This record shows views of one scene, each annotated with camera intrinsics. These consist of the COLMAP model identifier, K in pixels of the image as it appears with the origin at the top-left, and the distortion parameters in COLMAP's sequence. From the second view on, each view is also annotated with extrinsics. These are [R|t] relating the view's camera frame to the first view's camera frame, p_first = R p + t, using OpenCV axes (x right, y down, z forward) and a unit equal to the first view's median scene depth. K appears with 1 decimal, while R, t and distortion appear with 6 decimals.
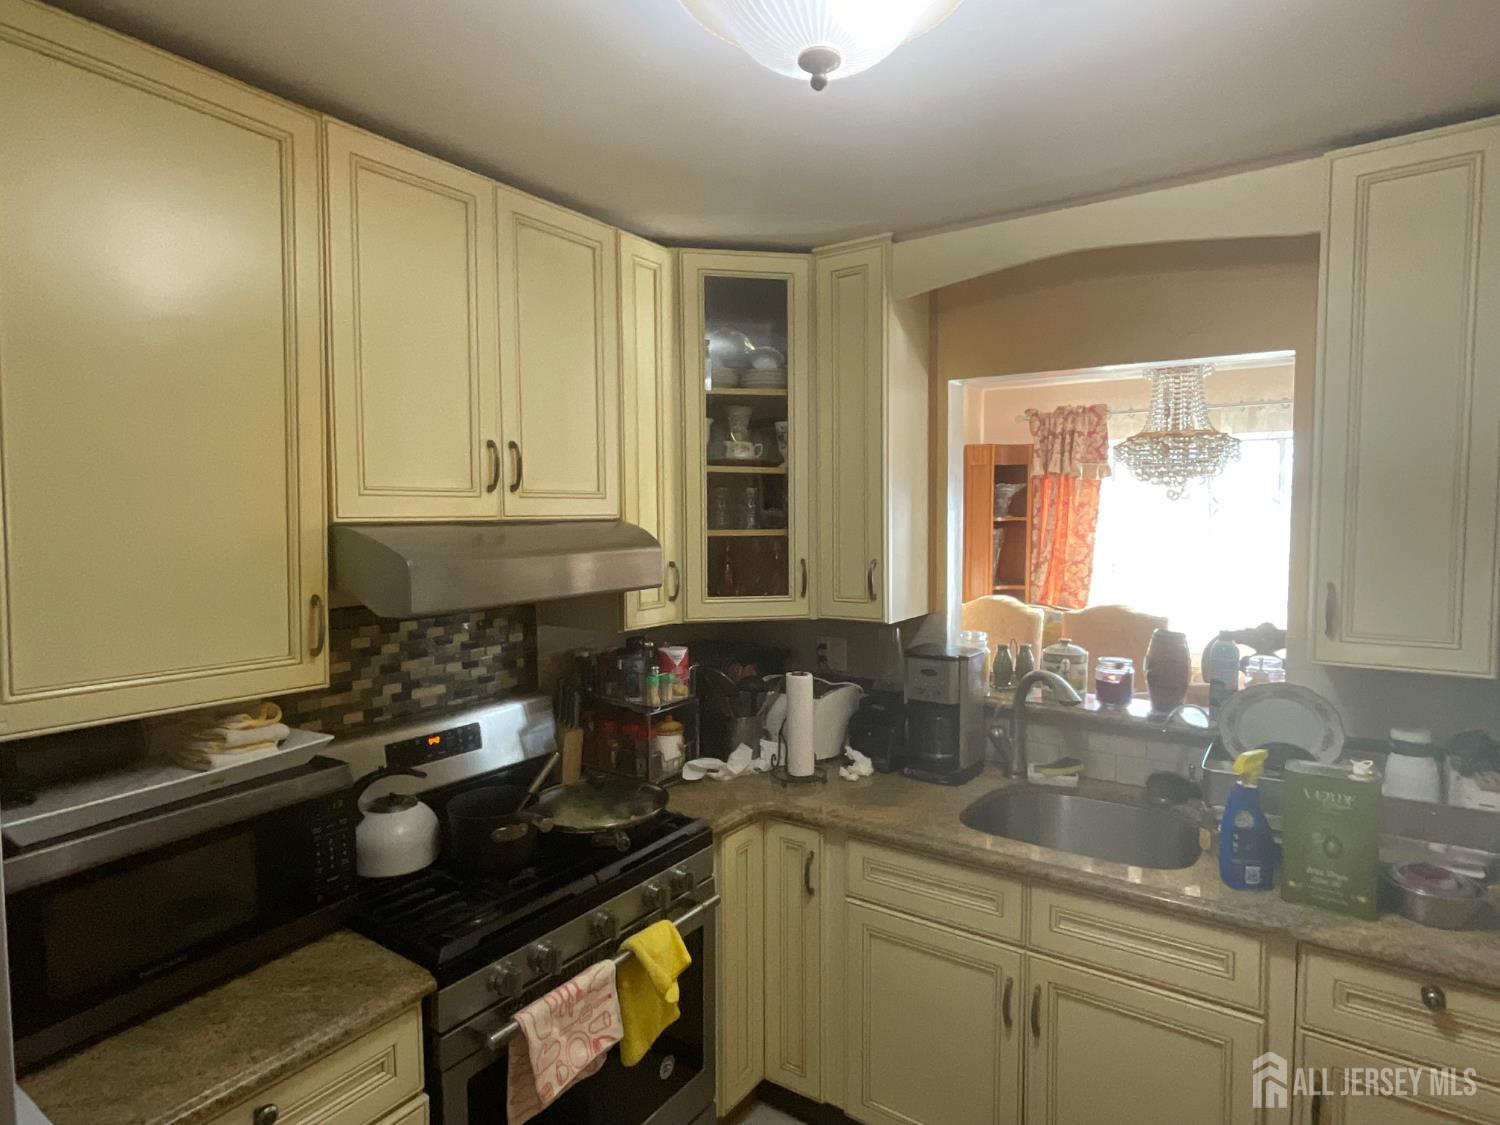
lens RADIAL K [[827.7, 0, 750.4], [0, 827.7, 561.9], [0, 0, 1]] dist [-0.004630, 0.001090]
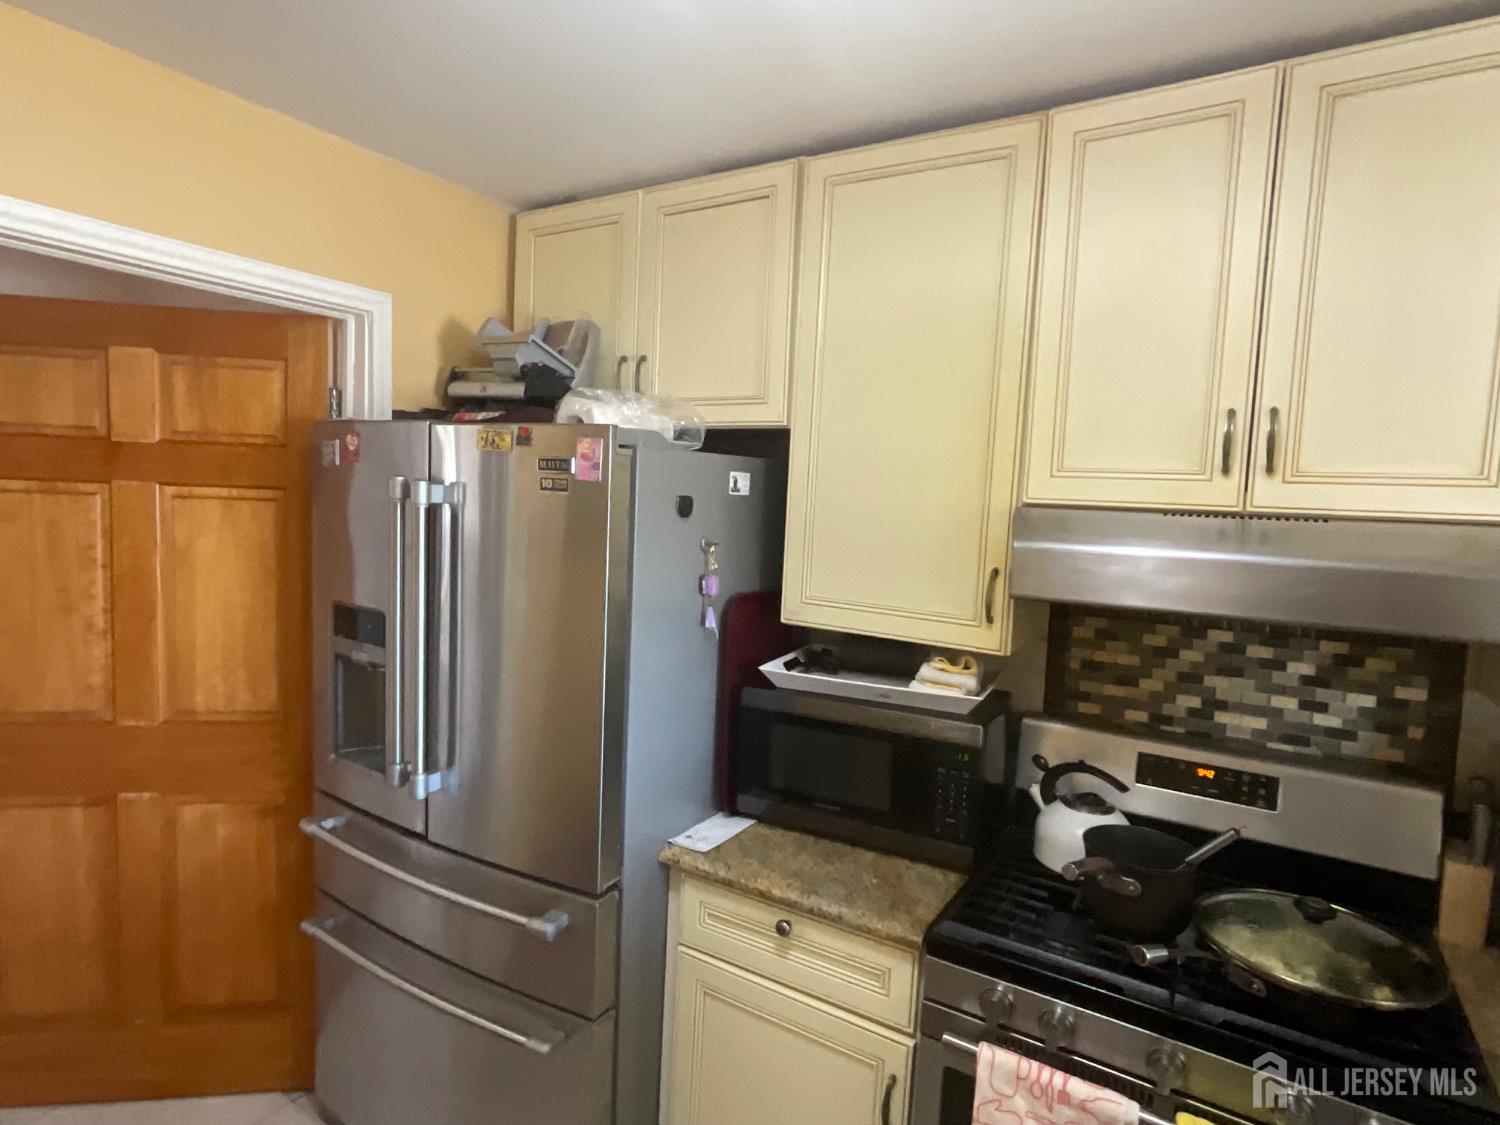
lens RADIAL K [[827.7, 0, 751.0], [0, 827.7, 561.0], [0, 0, 1]] dist [-0.004630, 0.001090]
pose [[0.048372, 0.086522, -0.995075, 0.487530], [-0.103304, 0.991332, 0.081175, -0.021735], [0.993473, 0.098868, 0.056890, 0.554949]]
